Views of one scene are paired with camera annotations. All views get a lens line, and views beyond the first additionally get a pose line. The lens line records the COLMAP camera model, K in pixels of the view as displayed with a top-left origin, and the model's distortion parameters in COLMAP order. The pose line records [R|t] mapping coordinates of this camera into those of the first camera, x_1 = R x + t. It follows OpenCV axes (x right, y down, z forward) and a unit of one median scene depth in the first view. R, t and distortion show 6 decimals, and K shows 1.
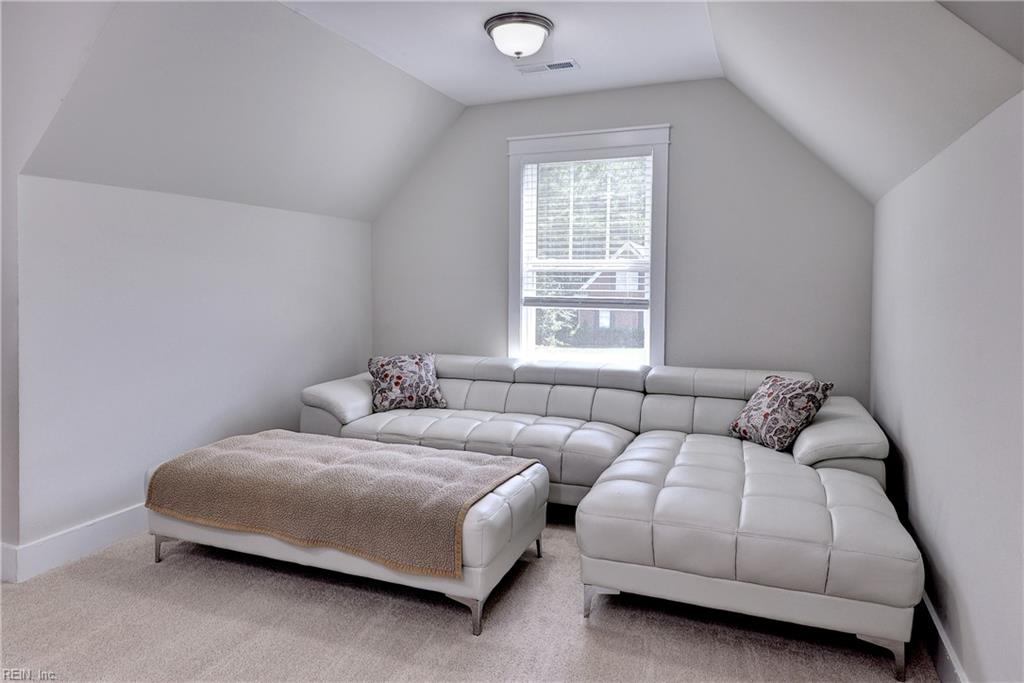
lens RADIAL K [[656.5, 0, 513.3], [0, 656.5, 303.5], [0, 0, 1]] dist [0.025153, -0.000999]
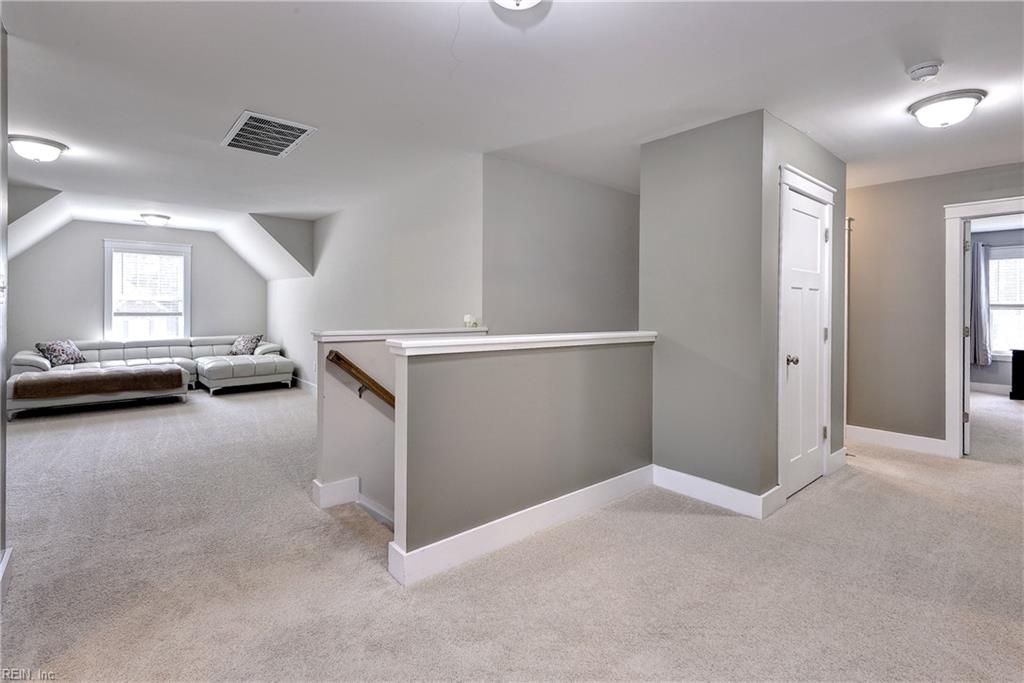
lens RADIAL K [[474.2, 0, 509.9], [0, 474.2, 318.5], [0, 0, 1]] dist [0.000249, -0.000296]
pose [[0.471600, -0.028879, 0.881340, -0.908773], [0.025331, 0.999495, 0.019196, 0.017463], [-0.881449, 0.013272, 0.472093, -1.098346]]
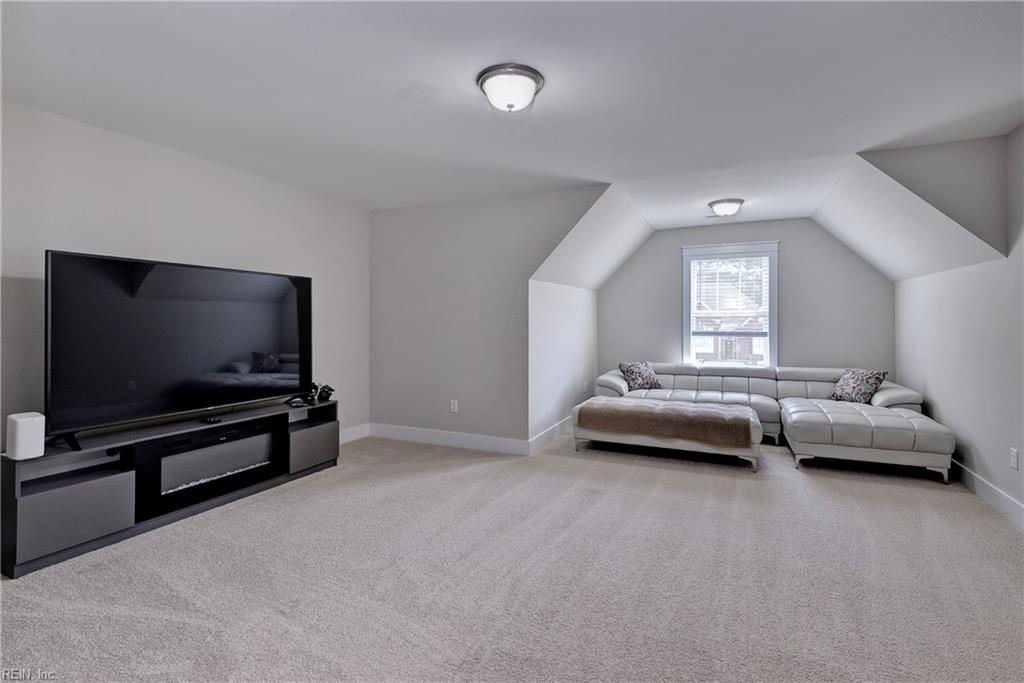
lens RADIAL K [[494.3, 0, 511.3], [0, 494.3, 311.9], [0, 0, 1]] dist [-0.001653, -0.000971]
pose [[0.998458, -0.007013, -0.055067, -0.502492], [0.004203, 0.998691, -0.050977, 0.006562], [0.055353, 0.050666, 0.997181, -0.512952]]
